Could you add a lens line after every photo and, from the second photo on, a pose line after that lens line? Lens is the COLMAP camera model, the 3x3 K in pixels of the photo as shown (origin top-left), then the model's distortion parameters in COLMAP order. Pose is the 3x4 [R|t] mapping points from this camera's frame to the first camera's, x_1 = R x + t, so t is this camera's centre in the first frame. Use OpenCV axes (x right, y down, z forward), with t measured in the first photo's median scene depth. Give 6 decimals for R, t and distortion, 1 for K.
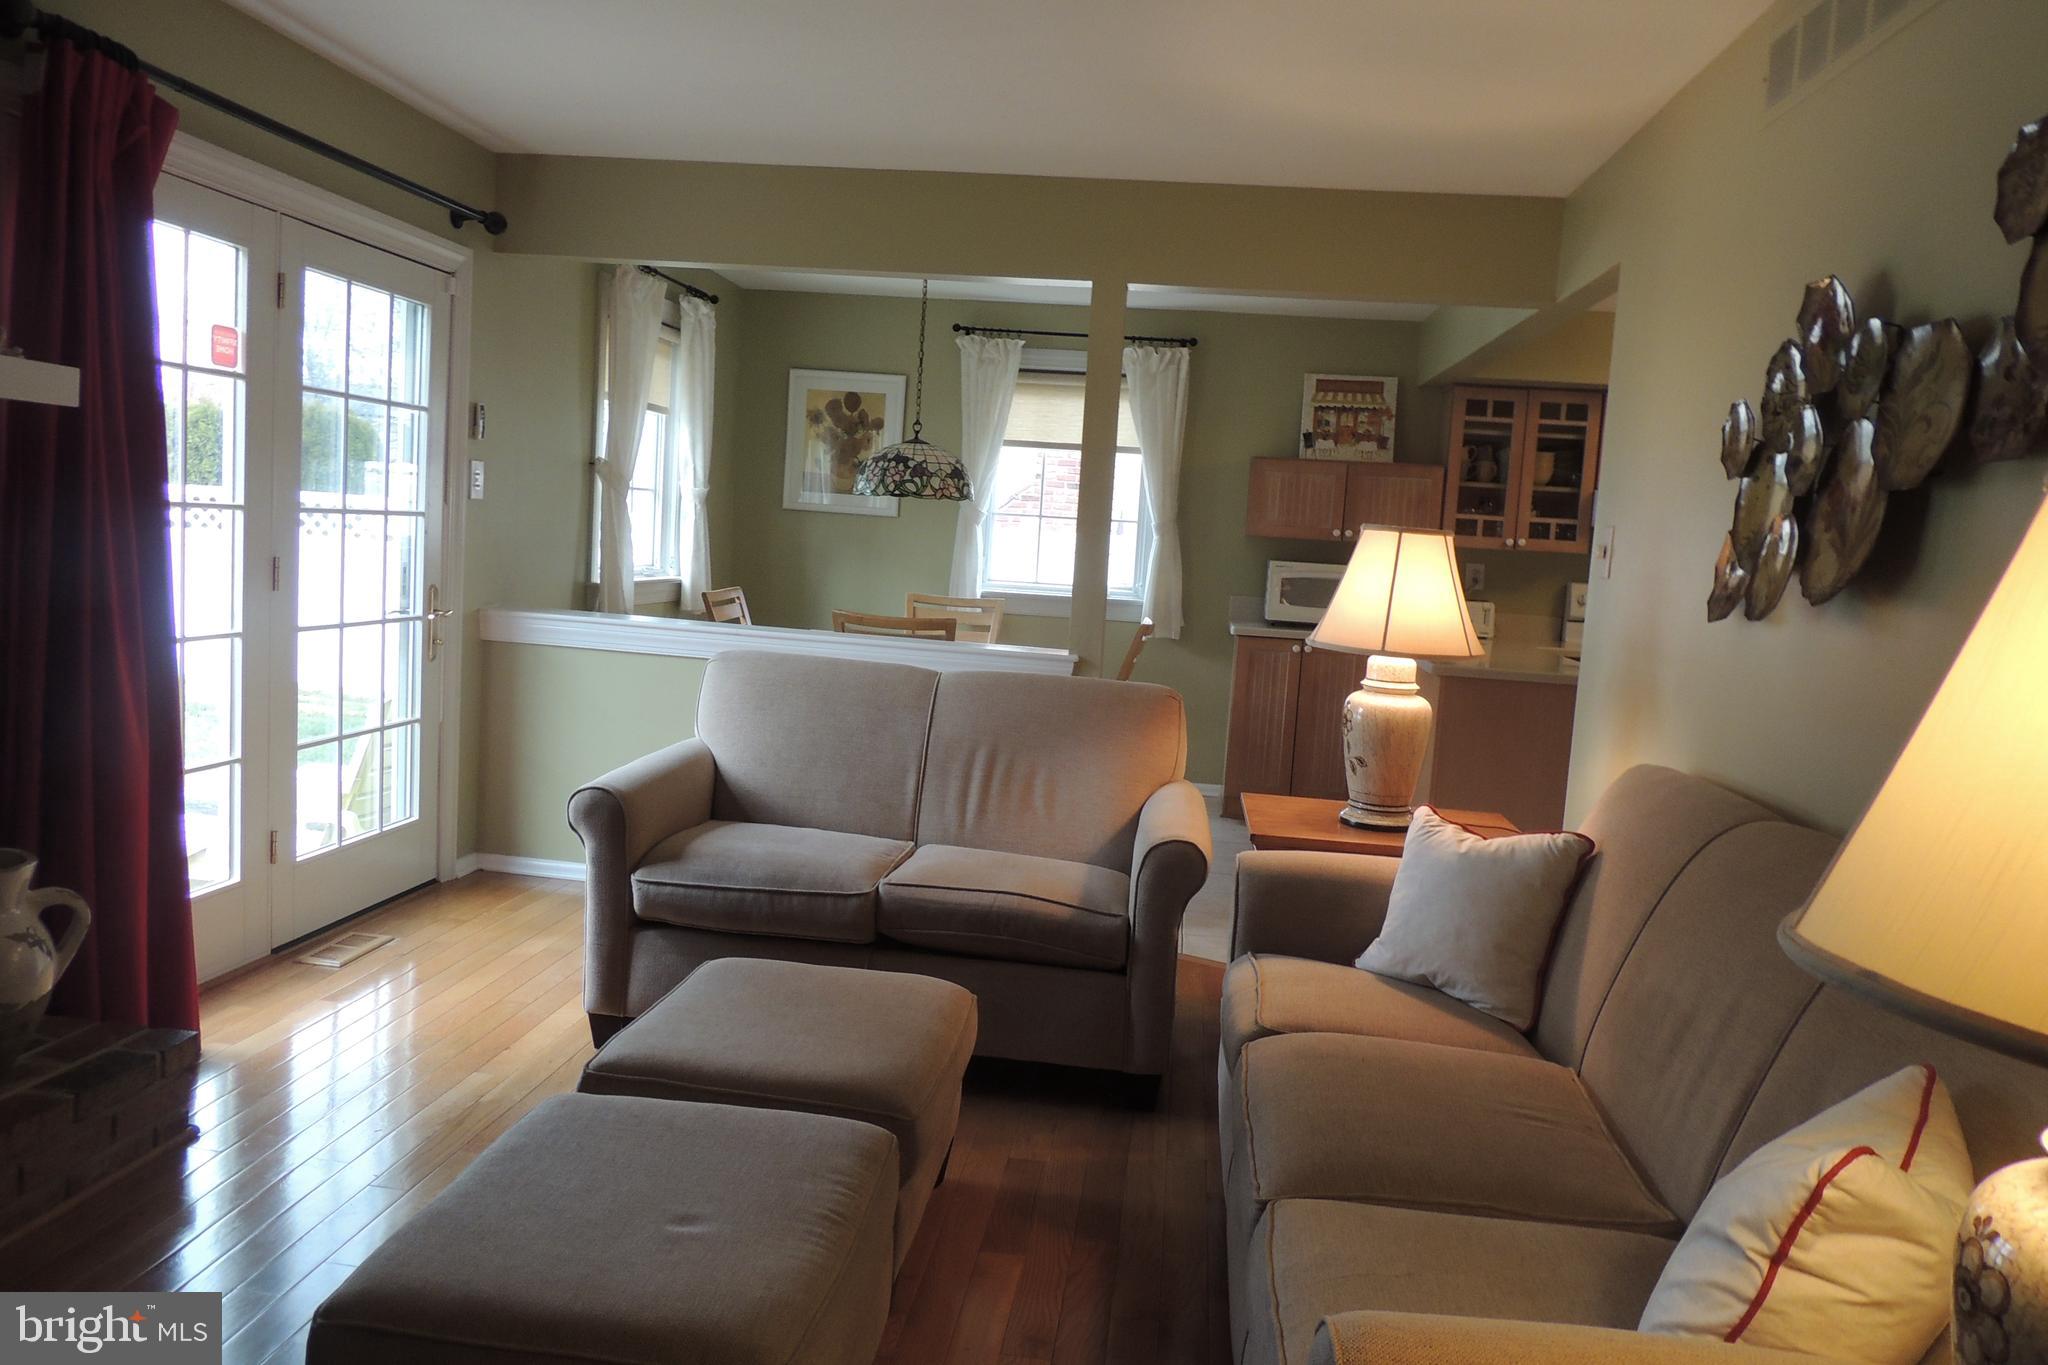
lens RADIAL K [[1458.4, 0, 1027.8], [0, 1458.4, 681.4], [0, 0, 1]] dist [-0.010883, -0.002365]
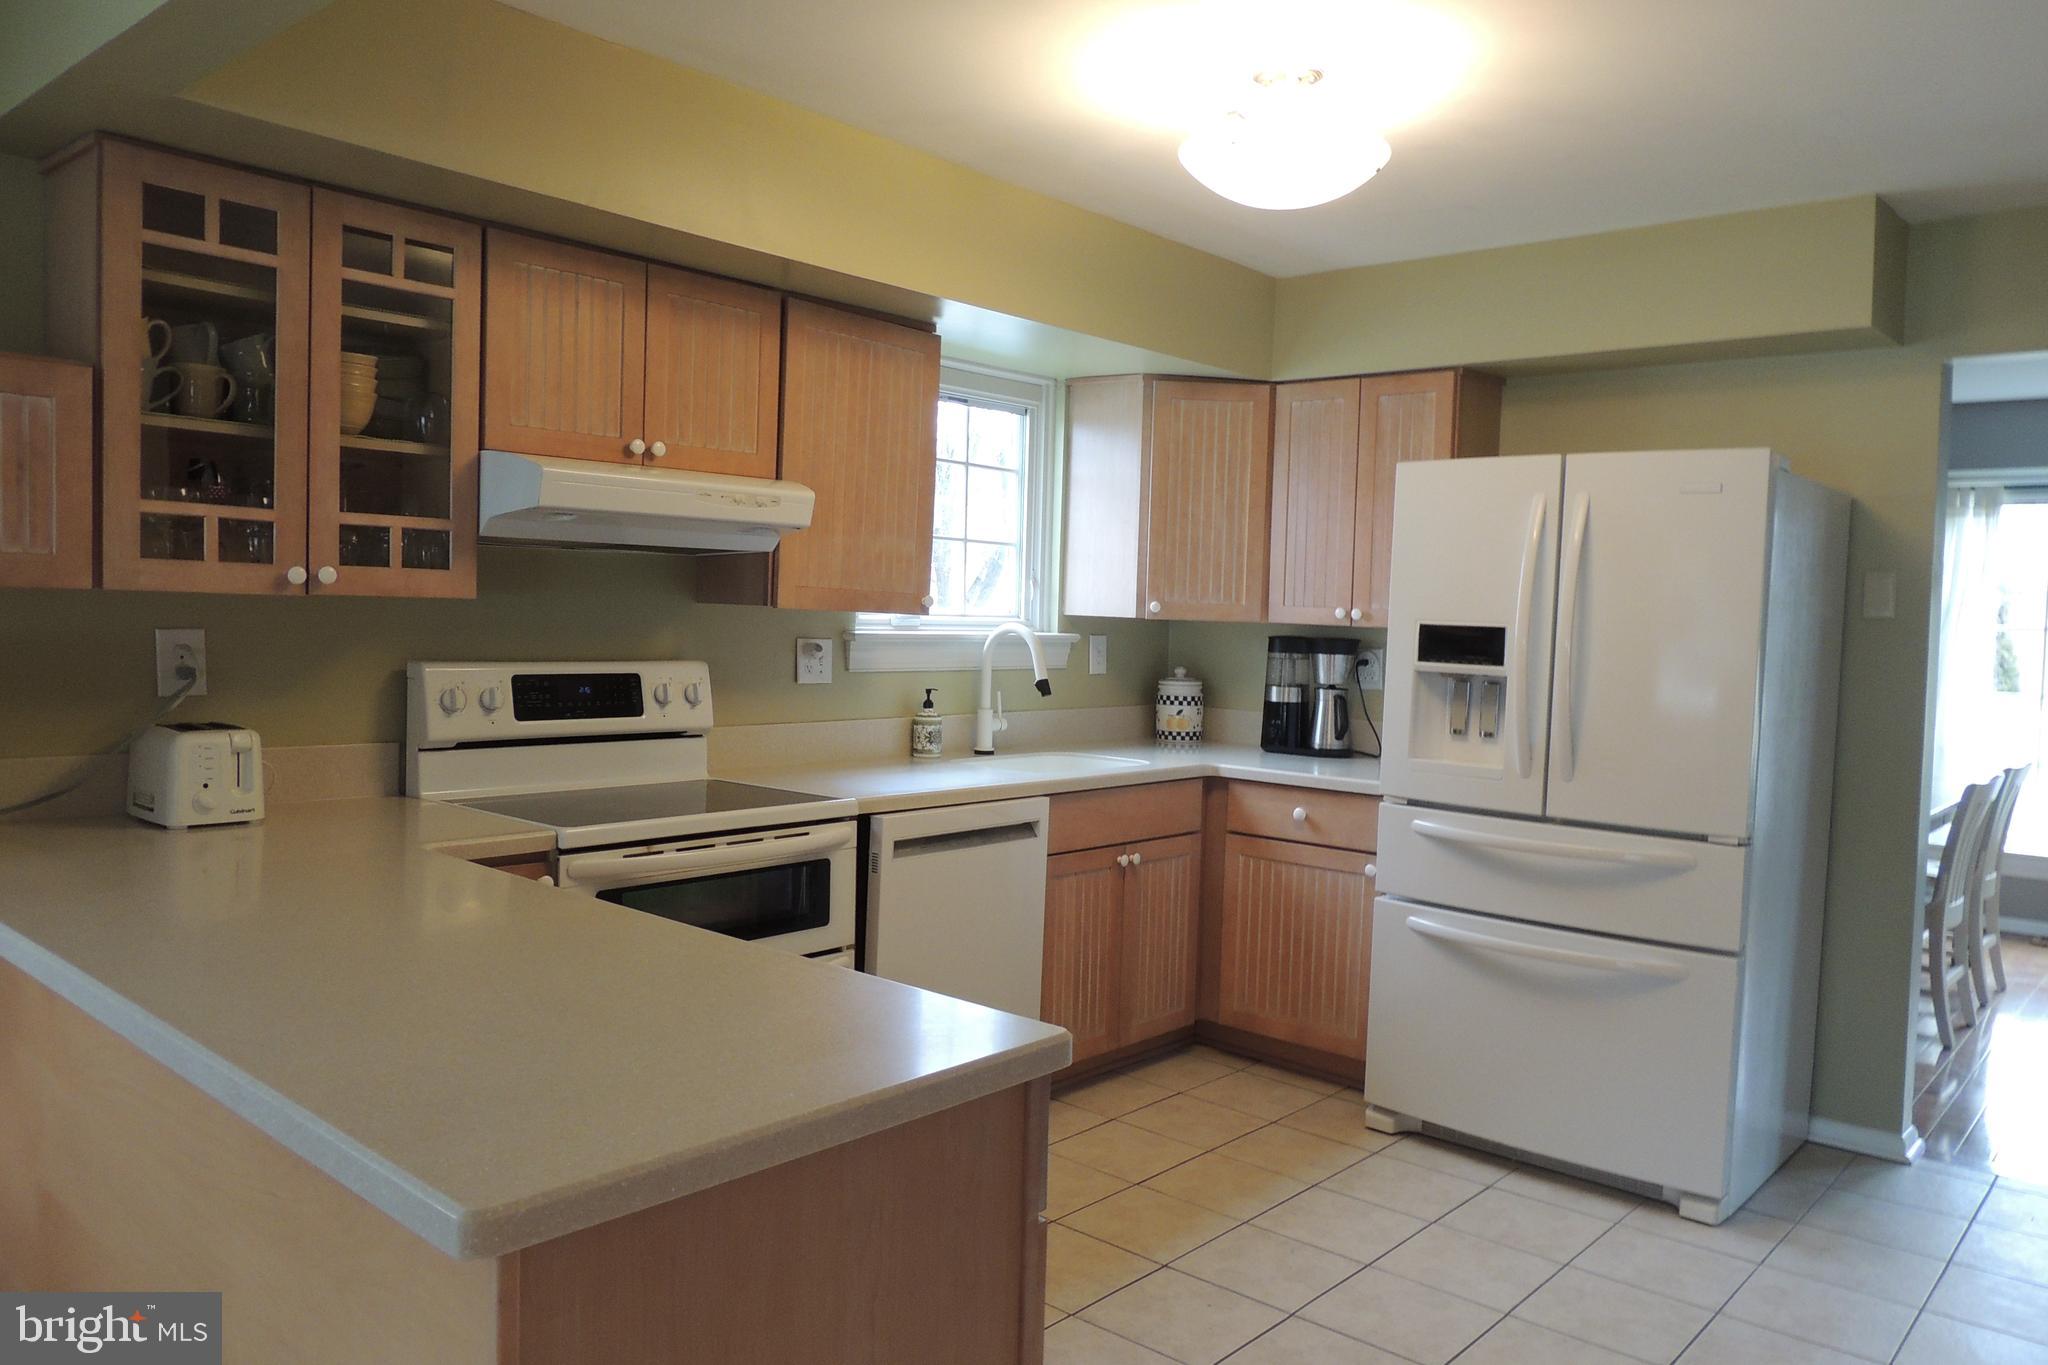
lens RADIAL K [[1458.4, 0, 1015.3], [0, 1458.4, 685.4], [0, 0, 1]] dist [-0.010883, -0.002365]
pose [[0.575649, -0.083695, 0.813402, 0.122734], [0.087113, 0.995364, 0.040767, -0.065582], [-0.813043, 0.047390, 0.580271, 0.619479]]
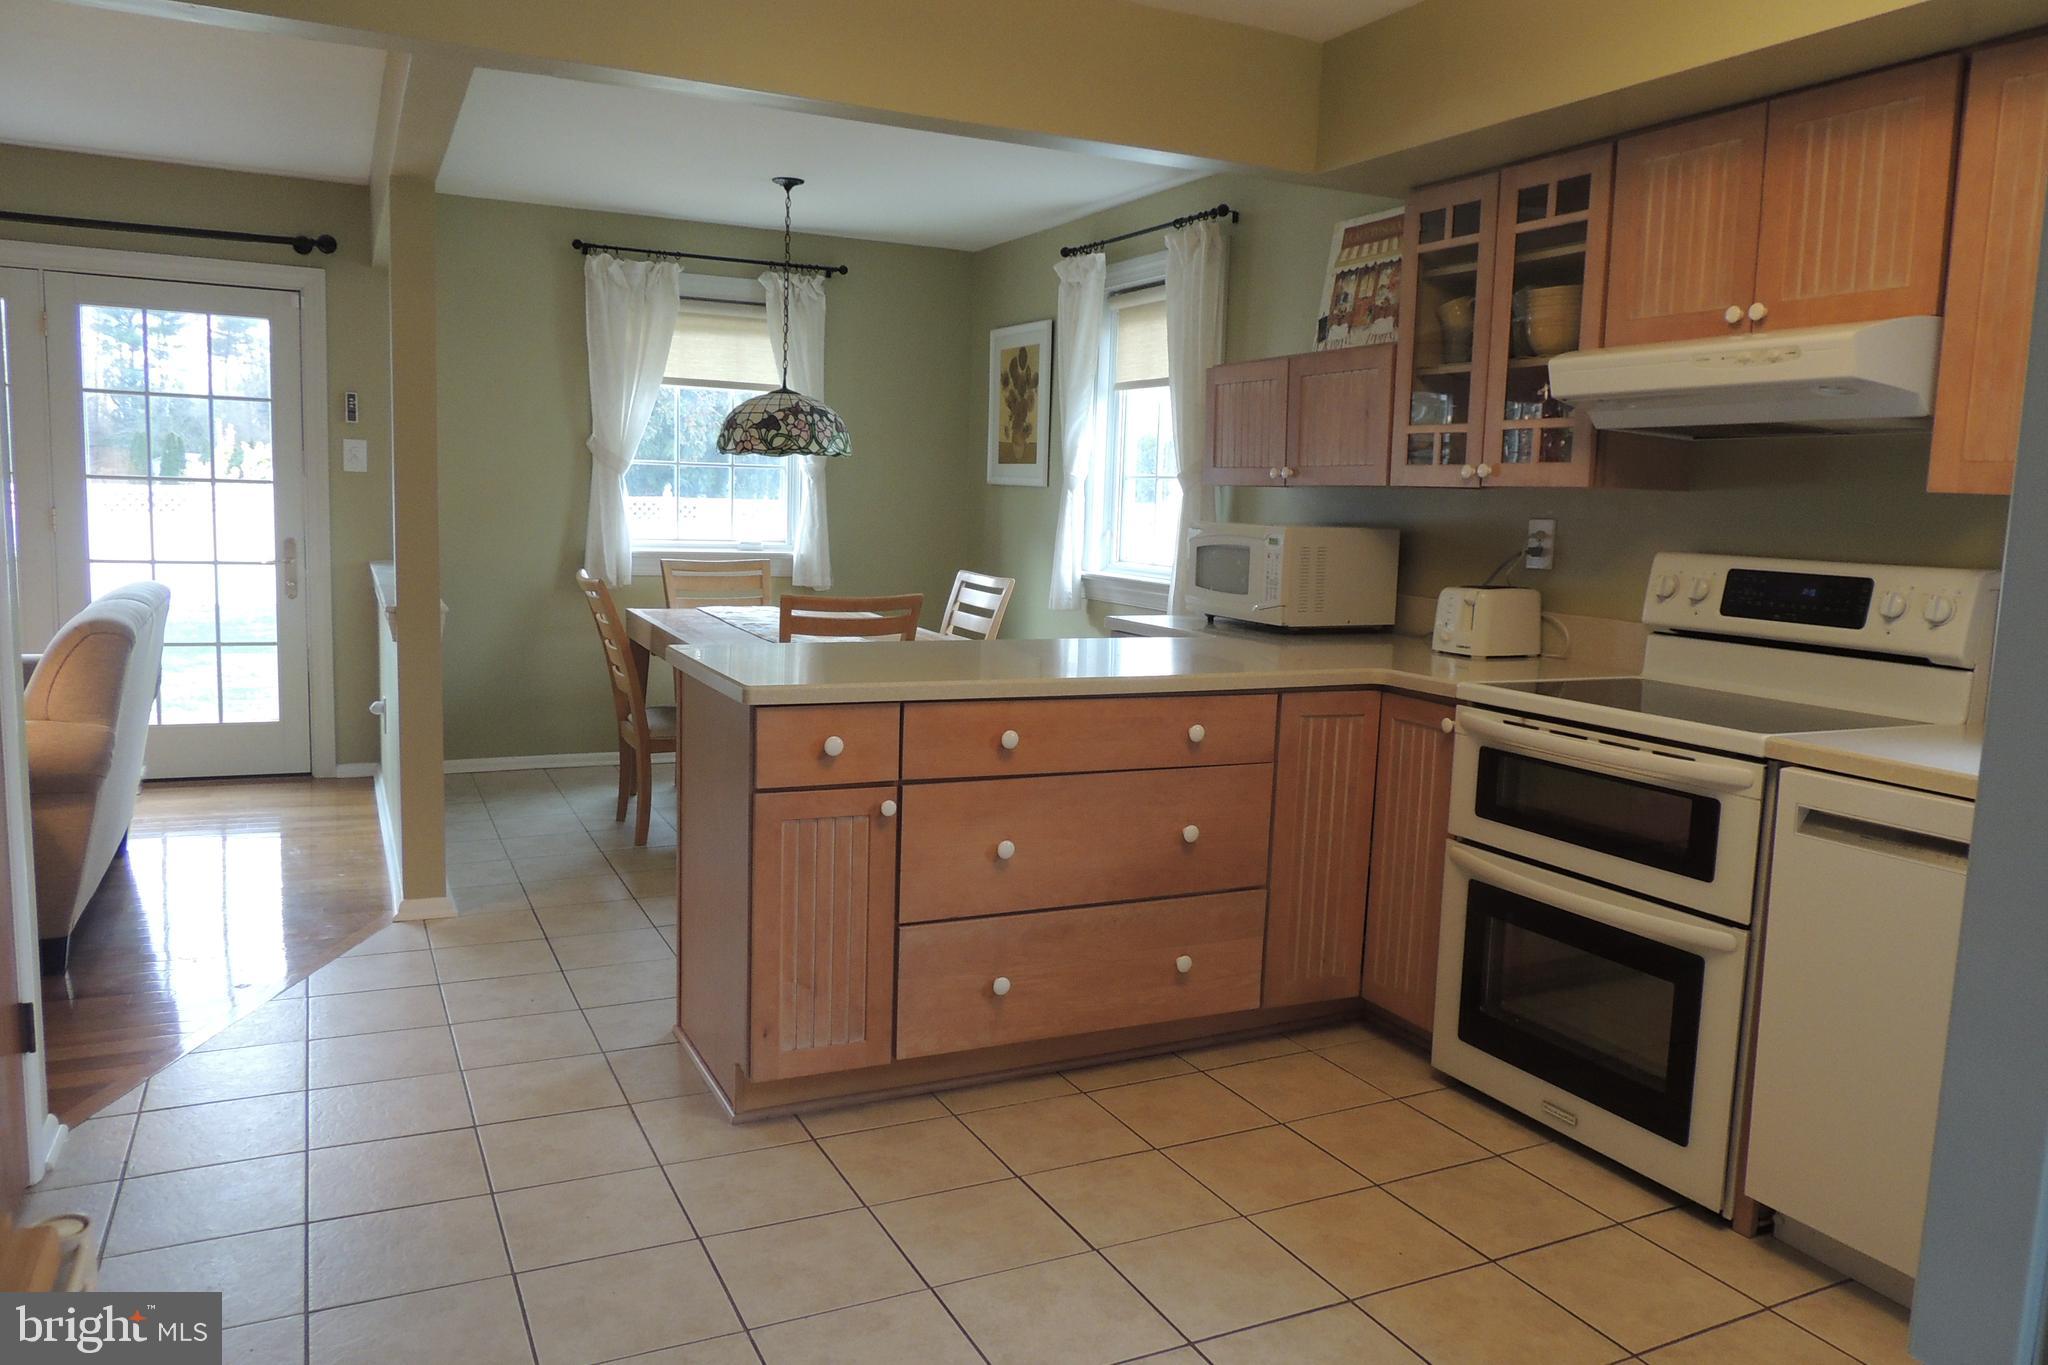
lens RADIAL K [[1458.4, 0, 1018.2], [0, 1458.4, 670.5], [0, 0, 1]] dist [-0.010883, -0.002365]
pose [[0.532430, 0.059564, -0.844376, 0.689272], [-0.089124, 0.995921, 0.014057, -0.017732], [0.841769, 0.067770, 0.535567, 0.590731]]
